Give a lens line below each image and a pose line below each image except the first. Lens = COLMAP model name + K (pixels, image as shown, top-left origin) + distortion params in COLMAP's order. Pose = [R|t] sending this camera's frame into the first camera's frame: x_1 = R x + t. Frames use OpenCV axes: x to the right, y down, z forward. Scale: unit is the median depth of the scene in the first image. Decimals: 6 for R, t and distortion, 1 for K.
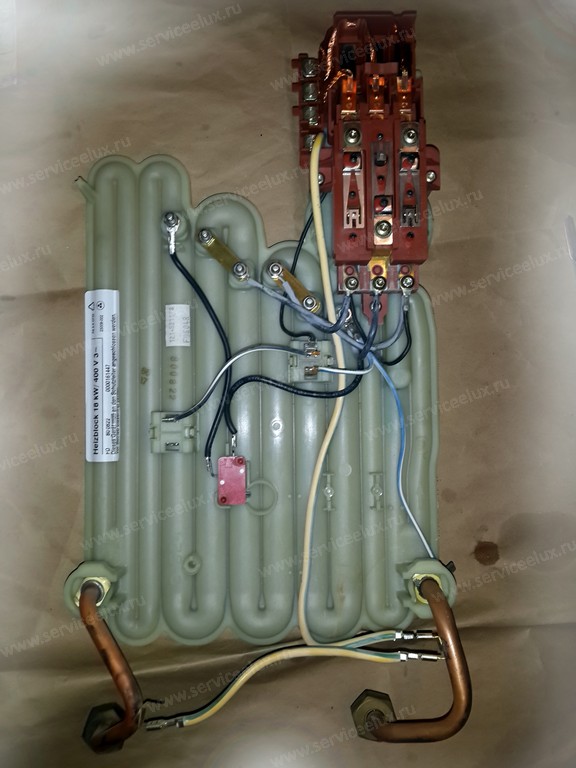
lens RADIAL K [[718.6, 0, 293.5], [0, 718.6, 382.5], [0, 0, 1]] dist [0.023111, 0.000000]
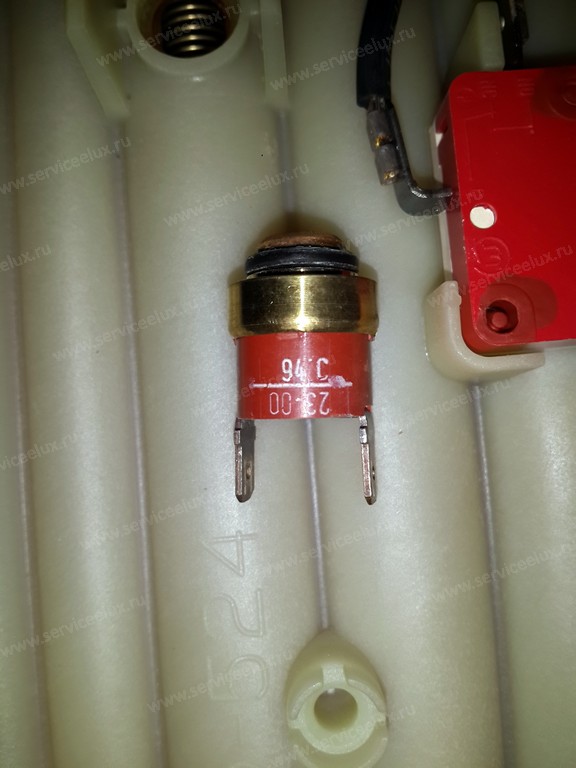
lens RADIAL K [[718.6, 0, 294.5], [0, 718.6, 382.9], [0, 0, 1]] dist [0.023111, 0.000000]
pose [[0.996800, -0.077568, -0.019313, -0.137368], [0.077598, 0.996984, 0.000835, 0.167161], [0.019190, -0.002331, 0.999813, 0.798781]]
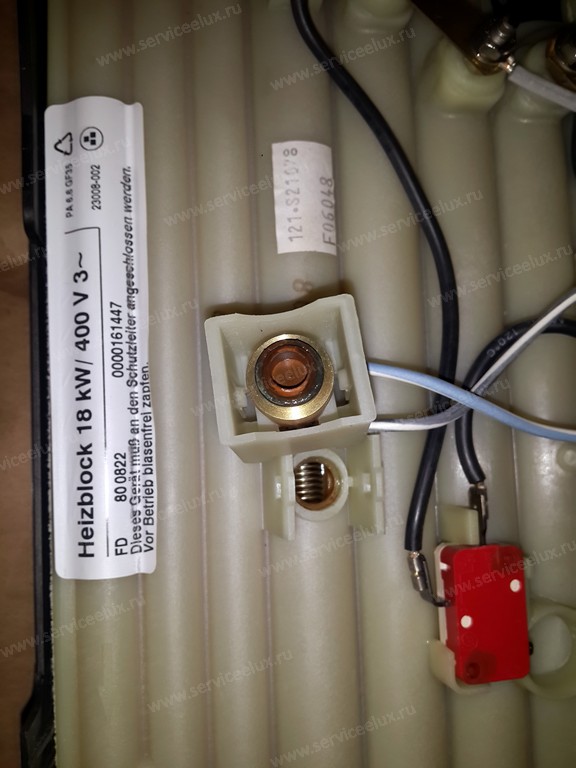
lens RADIAL K [[718.6, 0, 290.1], [0, 718.6, 384.5], [0, 0, 1]] dist [0.023111, 0.000000]
pose [[0.984064, -0.014609, 0.177214, -0.237011], [0.021665, 0.999045, -0.037947, 0.031598], [-0.176490, 0.041181, 0.983441, 0.635404]]
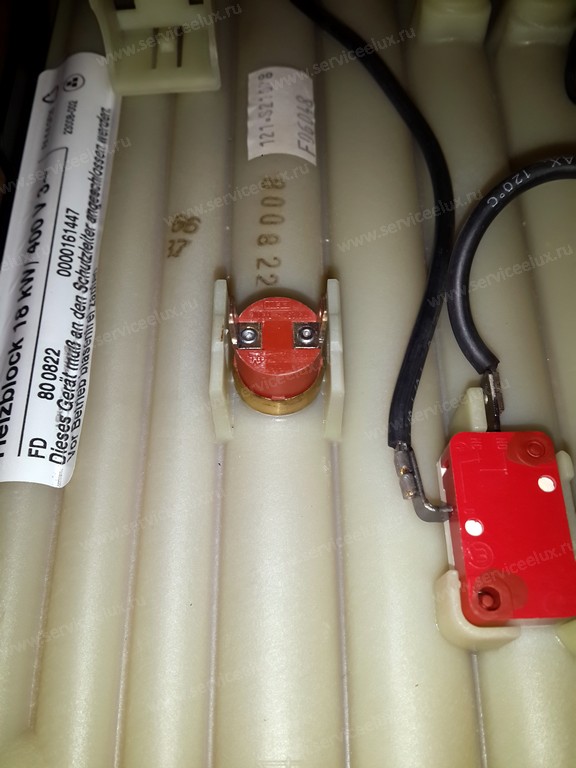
lens RADIAL K [[718.6, 0, 284.4], [0, 718.6, 387.6], [0, 0, 1]] dist [0.023111, 0.000000]
pose [[0.999701, -0.006701, -0.023524, -0.151952], [-0.002966, 0.921438, -0.388515, 0.183239], [0.024279, 0.388469, 0.921142, 0.723984]]
